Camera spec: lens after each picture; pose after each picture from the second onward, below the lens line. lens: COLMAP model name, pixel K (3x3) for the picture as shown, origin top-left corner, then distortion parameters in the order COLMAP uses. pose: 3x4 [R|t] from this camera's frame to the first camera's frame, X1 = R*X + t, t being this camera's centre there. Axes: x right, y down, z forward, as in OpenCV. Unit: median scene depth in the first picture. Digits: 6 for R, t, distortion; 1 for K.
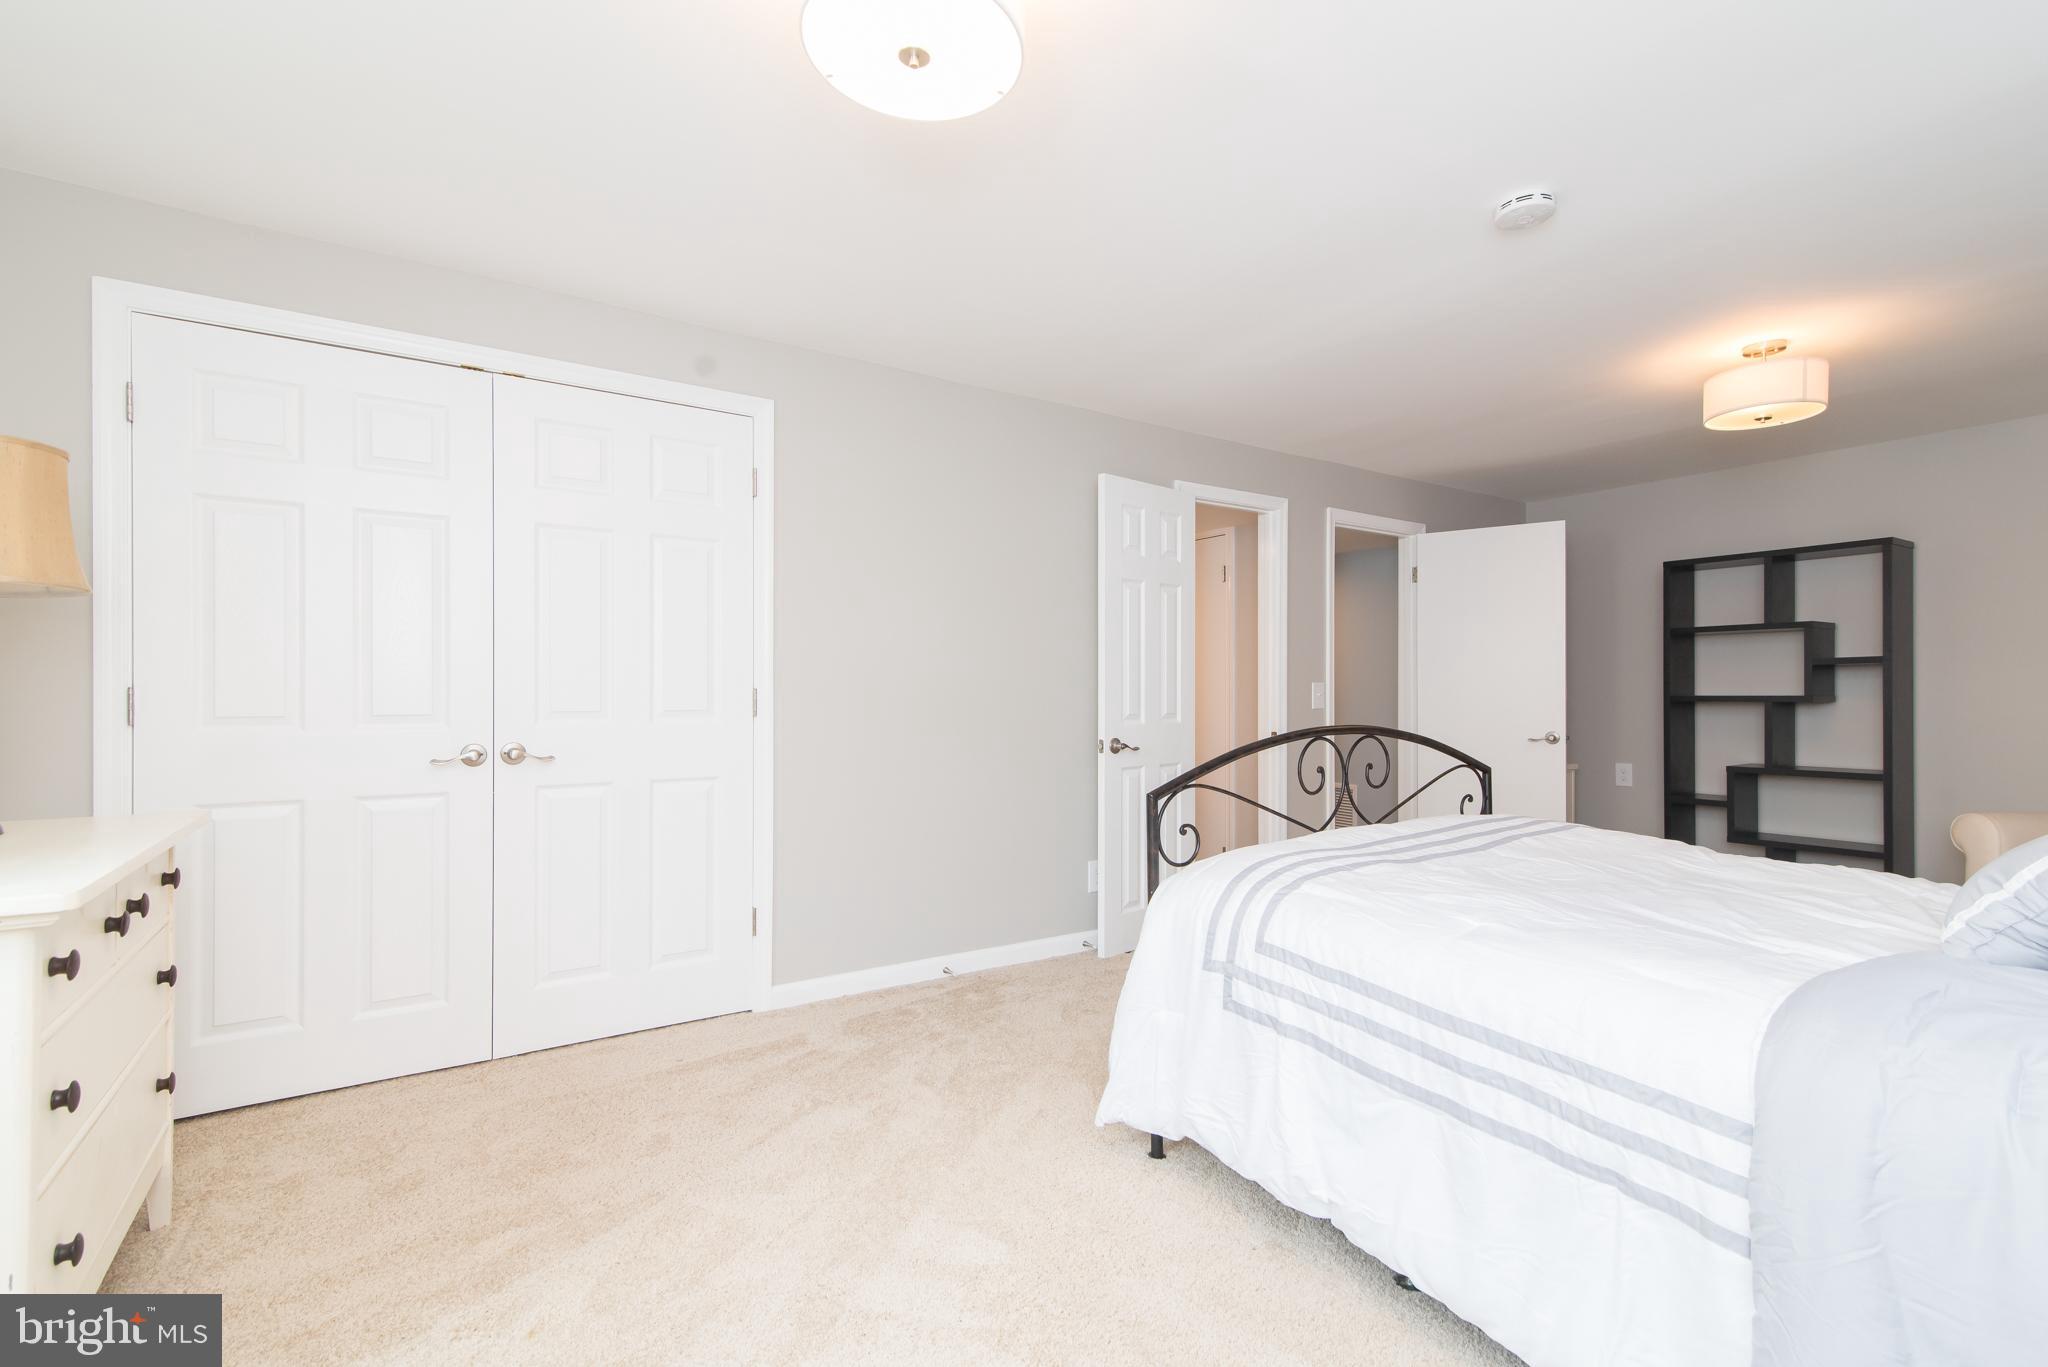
lens RADIAL K [[931.9, 0, 1027.2], [0, 931.9, 691.8], [0, 0, 1]] dist [0.017941, 0.000134]
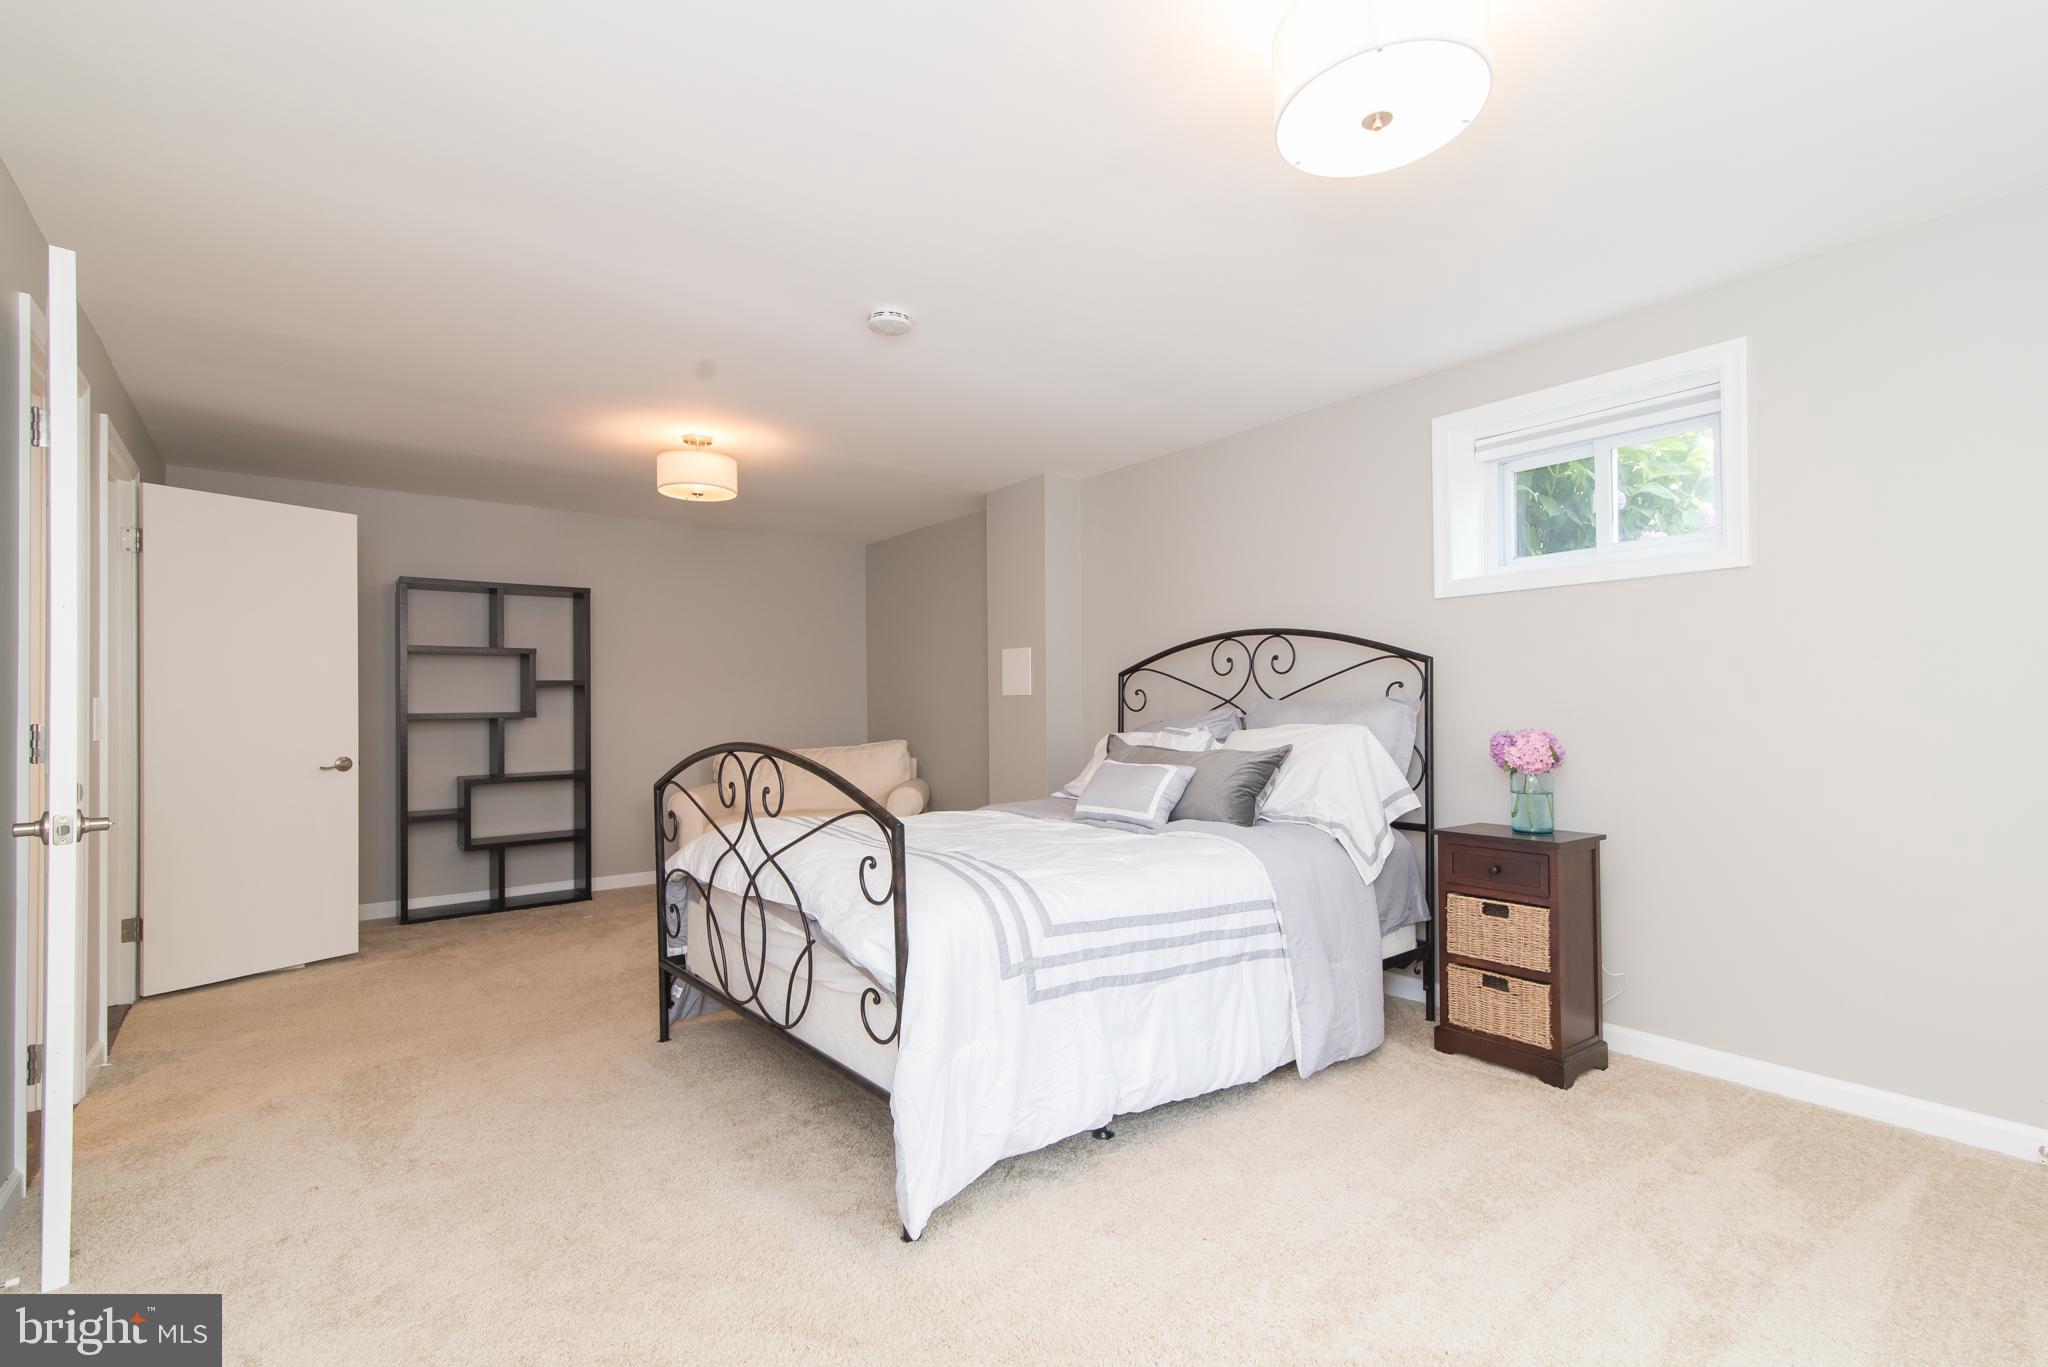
lens RADIAL K [[931.9, 0, 1027.2], [0, 931.9, 691.8], [0, 0, 1]] dist [0.017941, 0.000134]
pose [[-0.083365, 0.011038, 0.996458, -0.382223], [0.010251, 0.999895, -0.010219, -0.002962], [-0.996466, 0.009363, -0.083470, 0.484872]]
